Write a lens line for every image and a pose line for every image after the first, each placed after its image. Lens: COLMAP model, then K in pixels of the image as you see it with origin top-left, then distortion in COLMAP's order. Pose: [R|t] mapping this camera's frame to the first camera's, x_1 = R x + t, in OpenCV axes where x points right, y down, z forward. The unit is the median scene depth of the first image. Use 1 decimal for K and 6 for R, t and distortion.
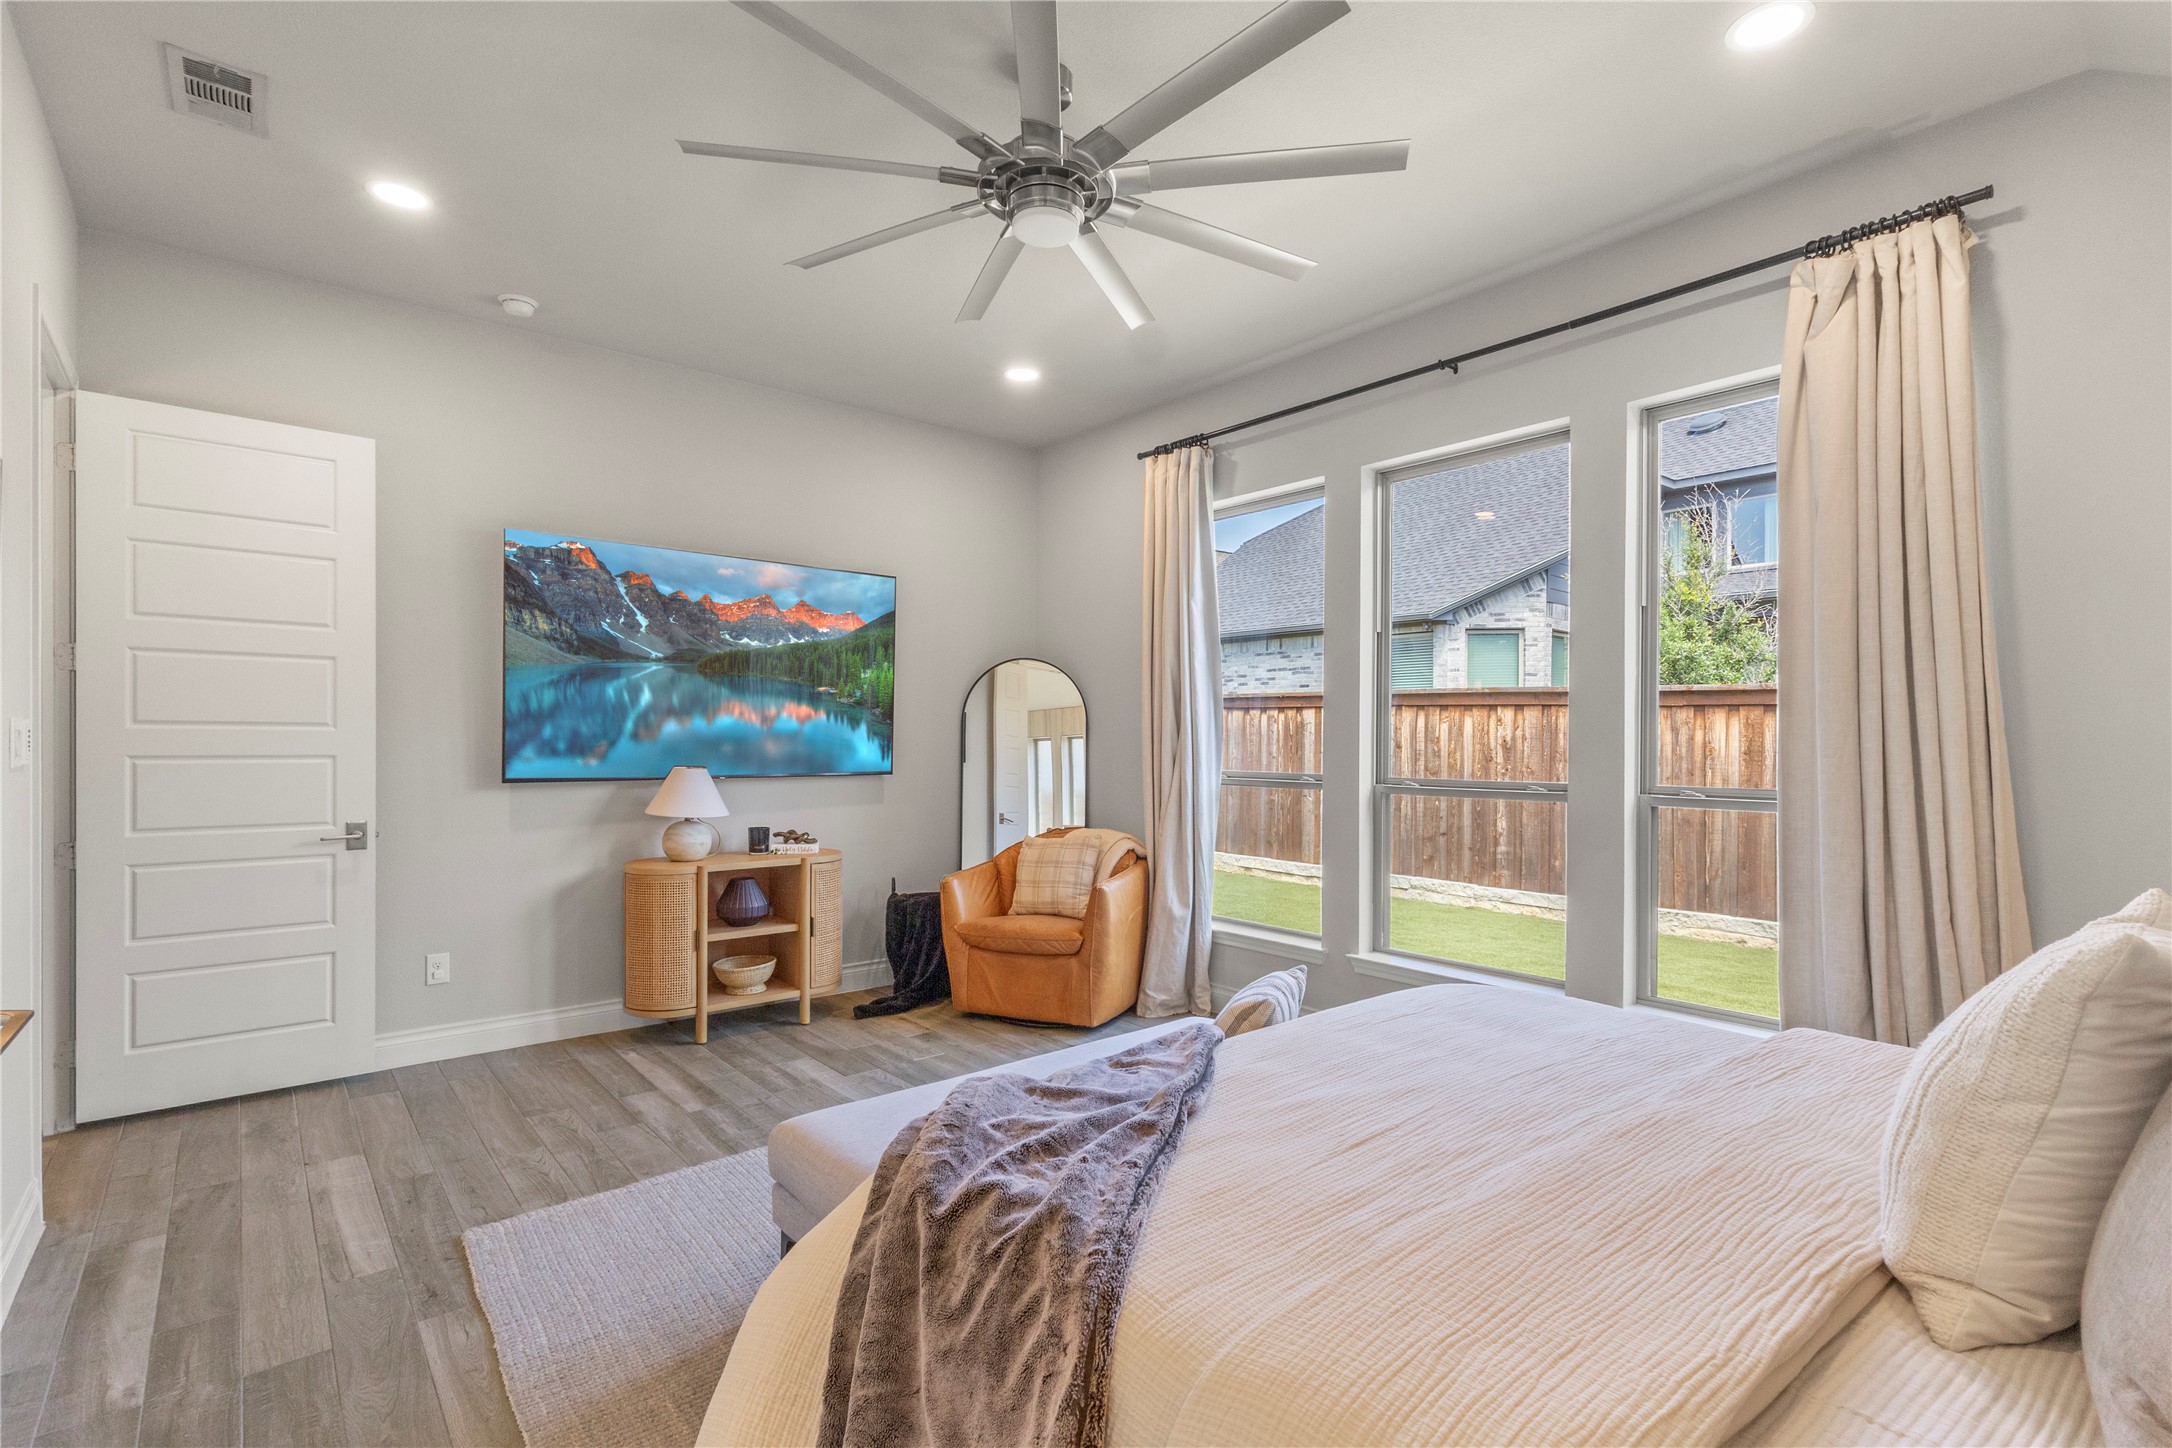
lens RADIAL K [[1006.0, 0, 1072.1], [0, 1006.0, 737.4], [0, 0, 1]] dist [0.000439, 0.000006]
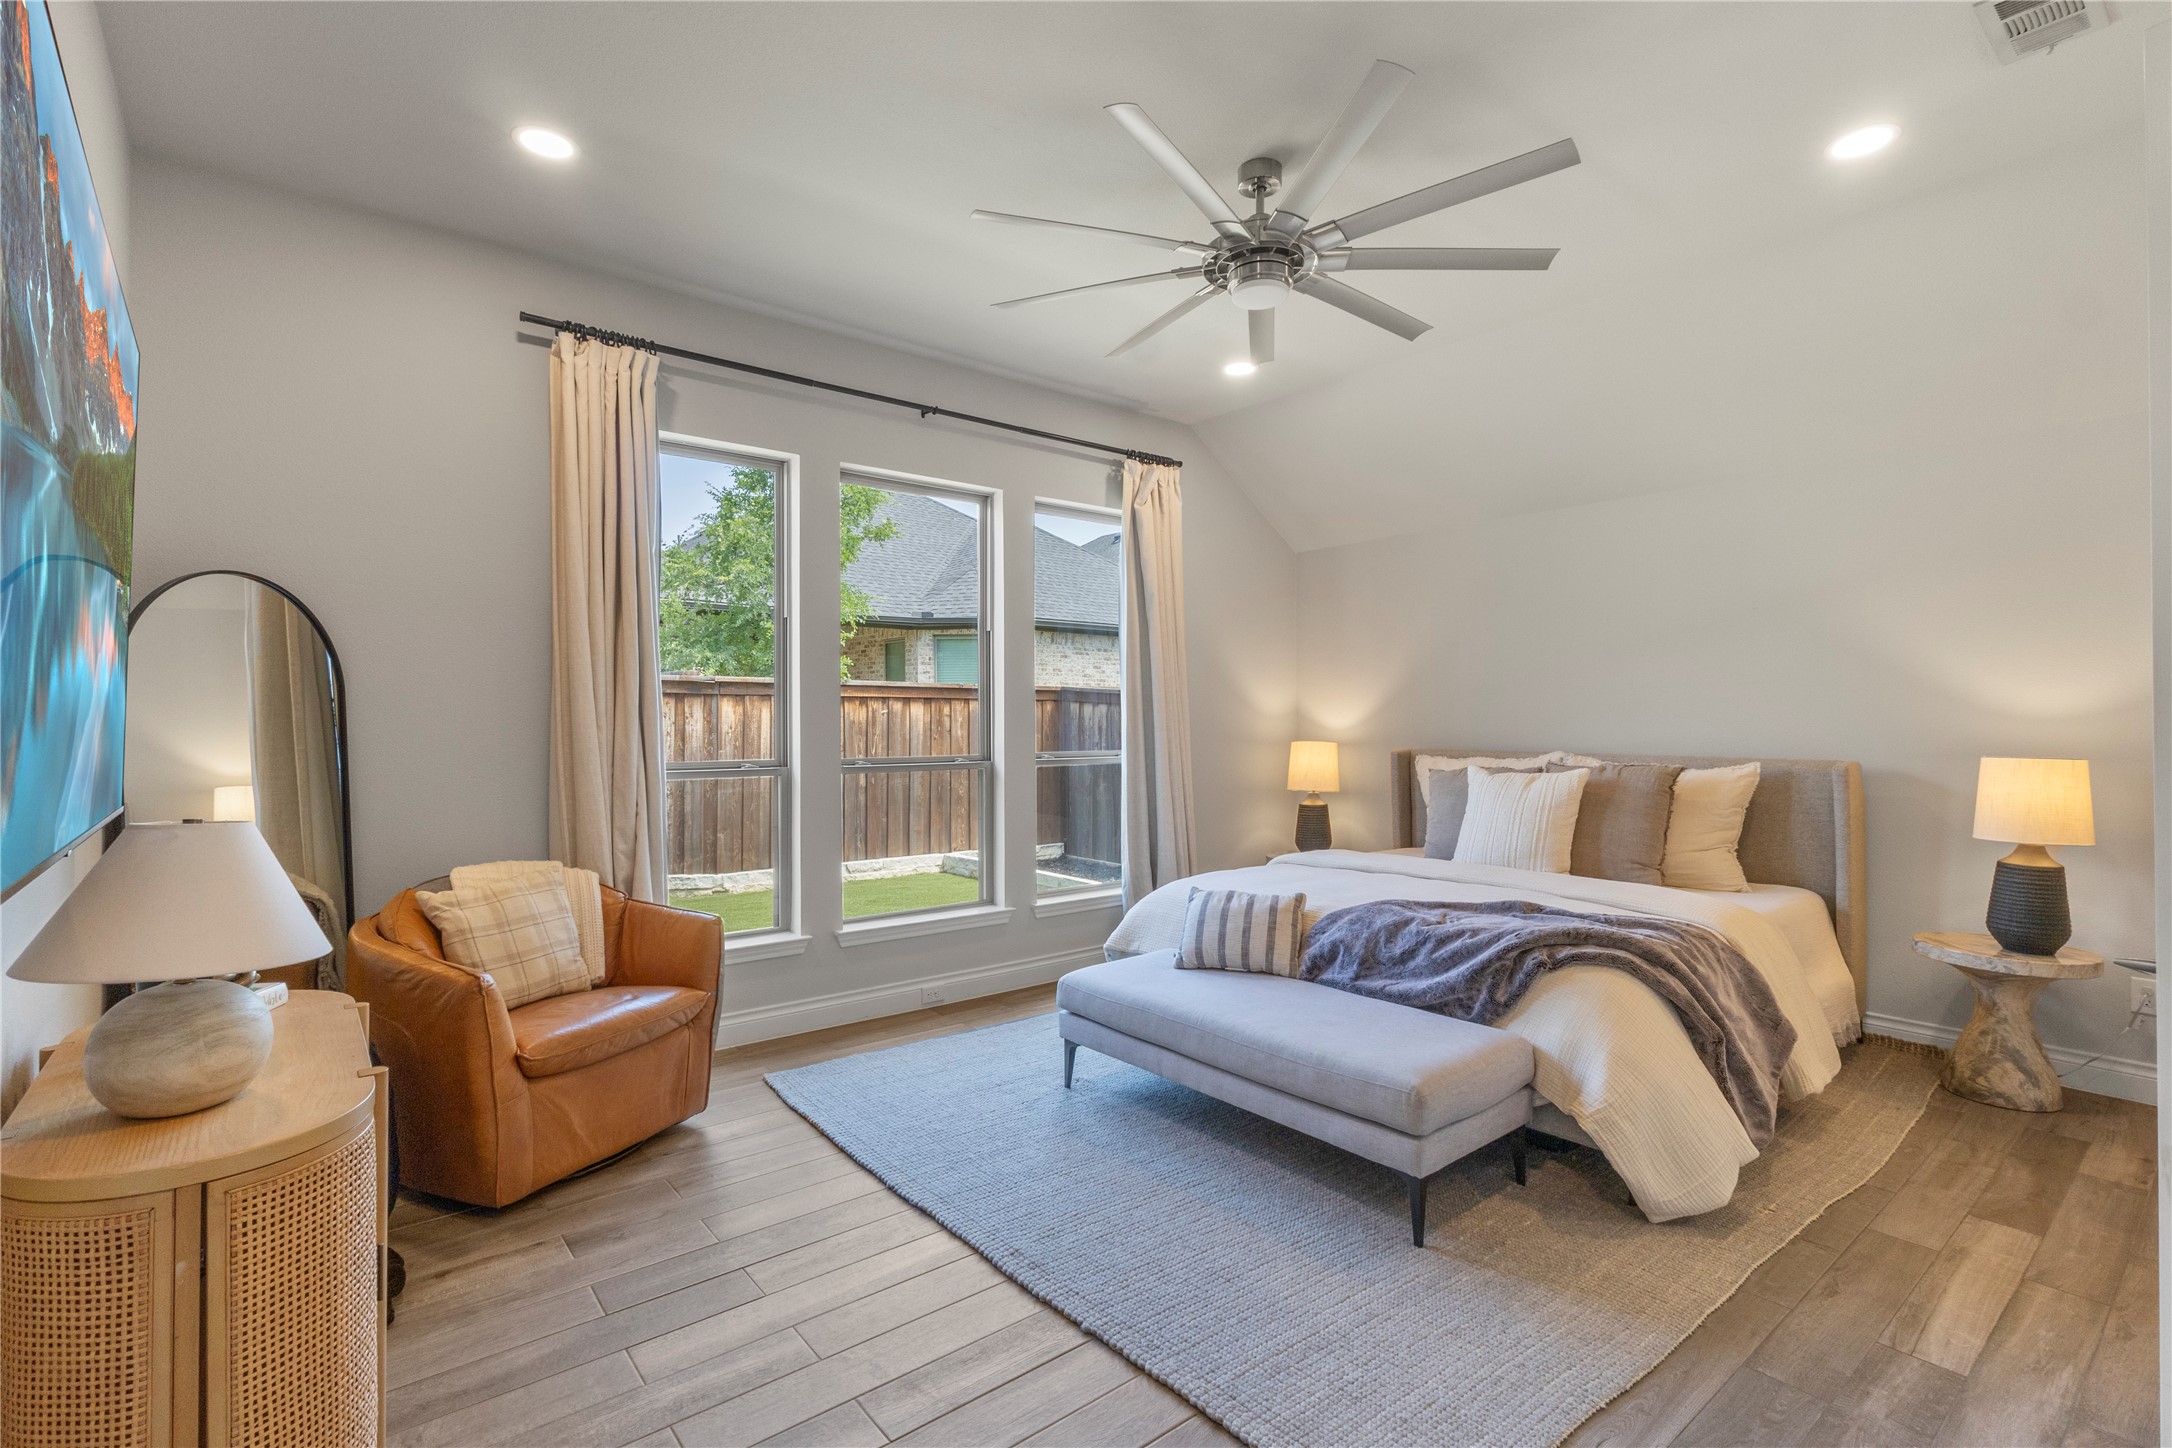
lens RADIAL K [[1006.0, 0, 1072.1], [0, 1006.0, 737.4], [0, 0, 1]] dist [0.000439, 0.000006]
pose [[0.019631, -0.020623, 0.999595, -0.774325], [-0.005576, 0.999769, 0.020736, -0.009804], [-0.999792, -0.005981, 0.019511, 0.764885]]
